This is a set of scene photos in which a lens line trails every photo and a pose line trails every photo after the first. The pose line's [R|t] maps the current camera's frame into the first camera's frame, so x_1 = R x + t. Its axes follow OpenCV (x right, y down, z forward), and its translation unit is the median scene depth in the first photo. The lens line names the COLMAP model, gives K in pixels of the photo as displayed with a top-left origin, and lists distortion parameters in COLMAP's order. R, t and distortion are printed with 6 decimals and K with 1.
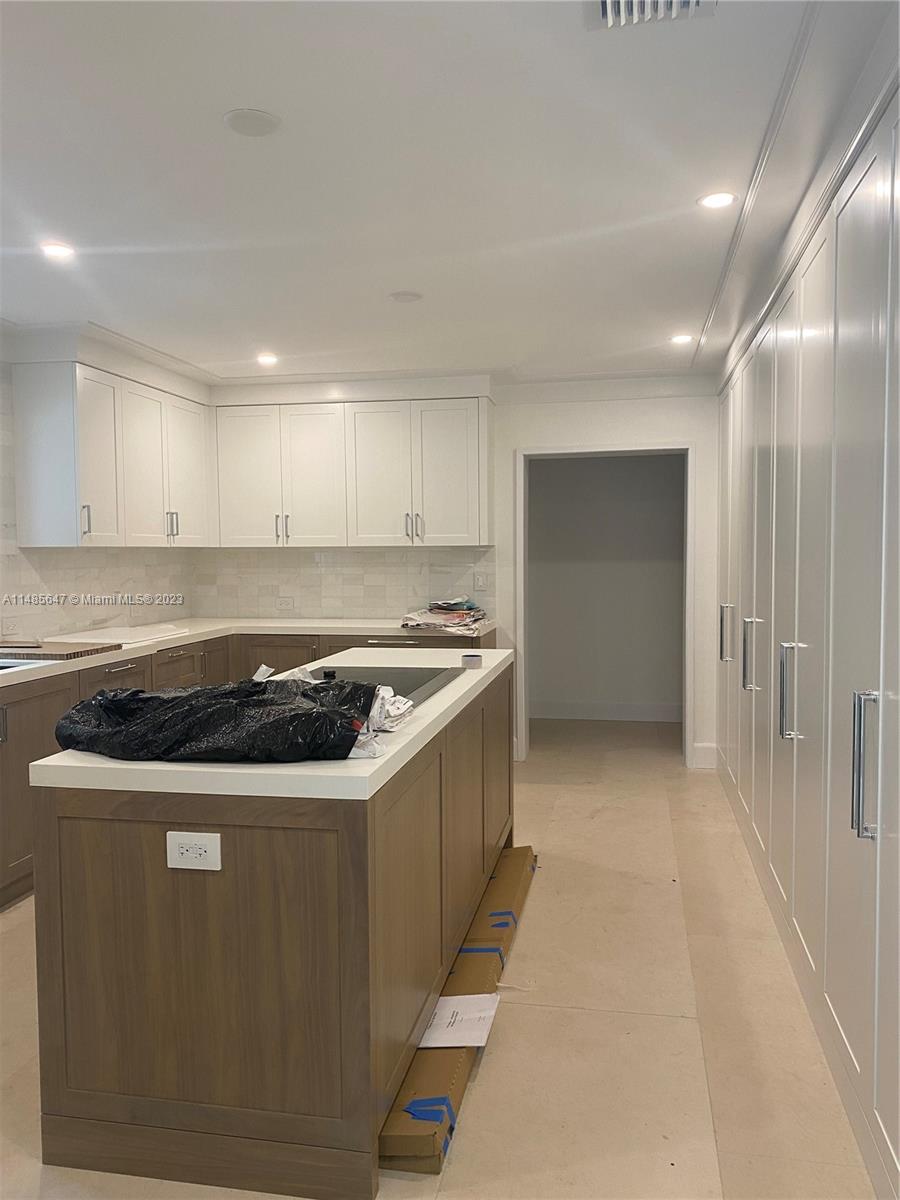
lens RADIAL K [[902.7, 0, 452.0], [0, 902.7, 607.5], [0, 0, 1]] dist [0.018280, 0.014565]
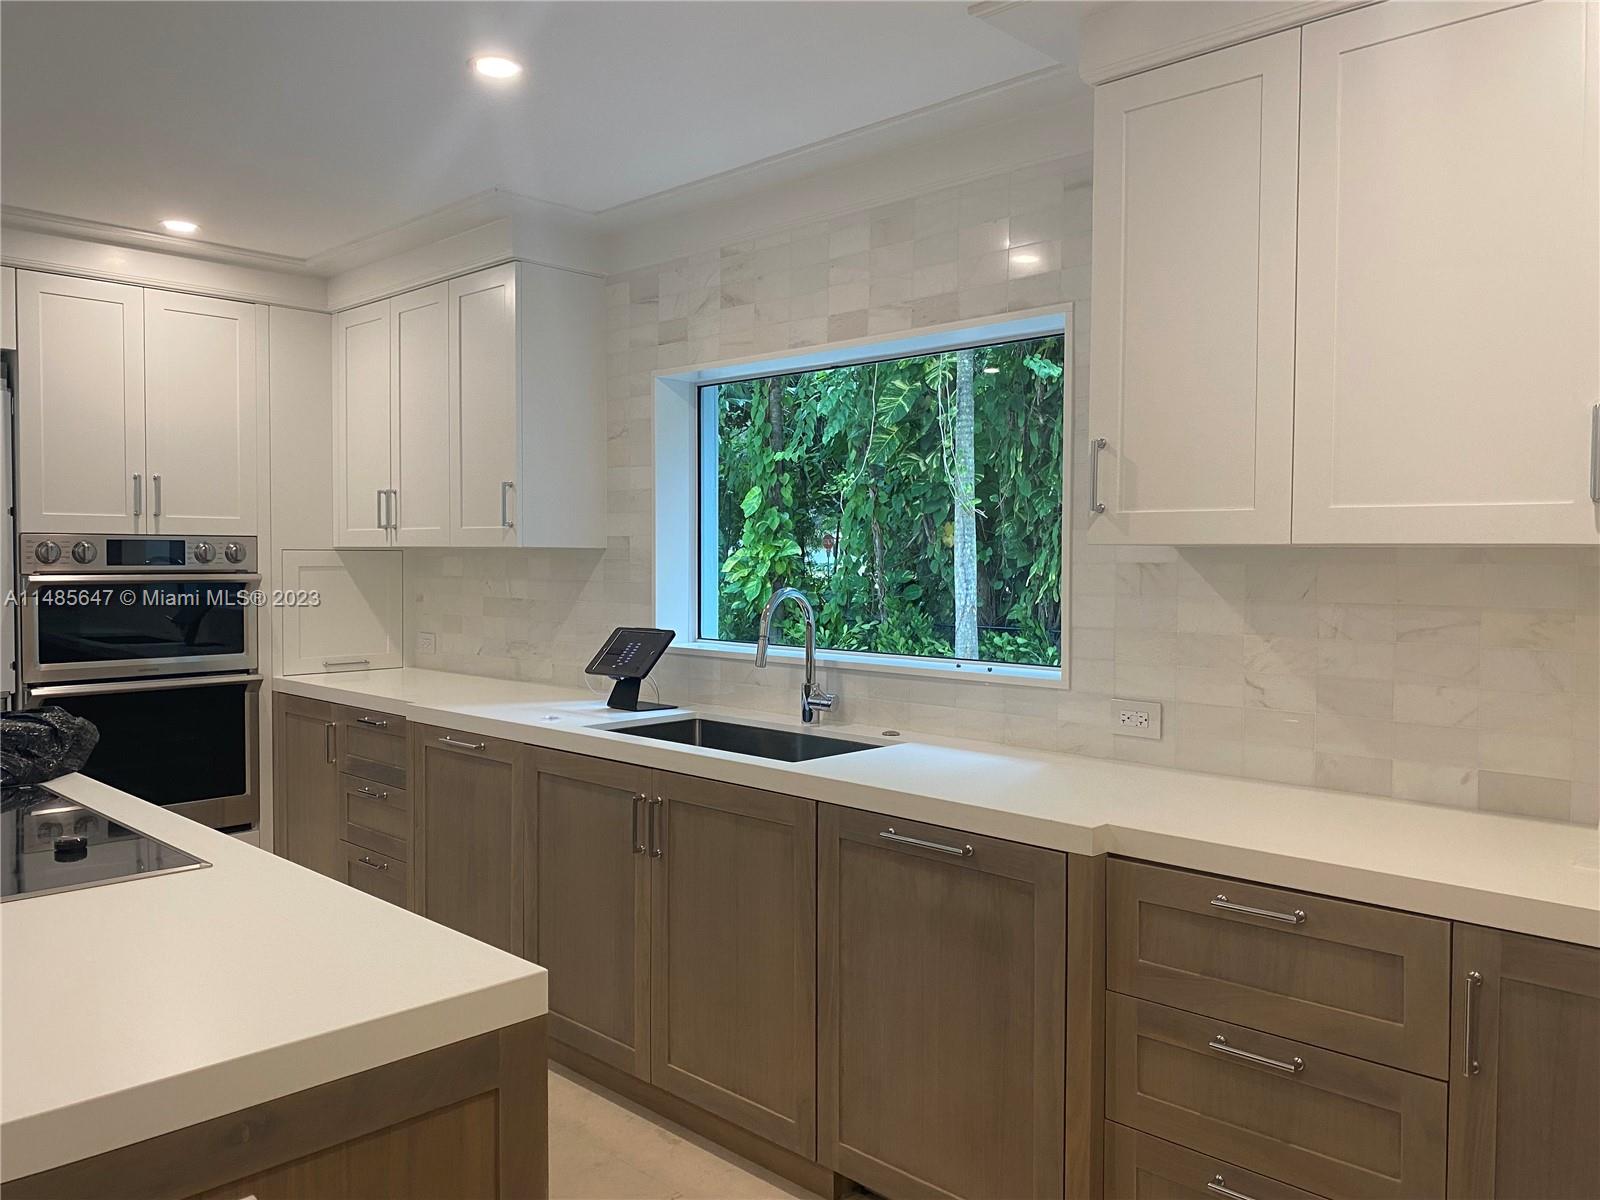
lens RADIAL K [[1203.6, 0, 804.6], [0, 1203.6, 593.5], [0, 0, 1]] dist [0.018280, 0.014565]
pose [[-0.537229, 0.036613, -0.842641, 0.138324], [-0.053528, 0.995563, 0.077385, -0.096435], [0.841736, 0.086678, -0.532886, 1.406192]]
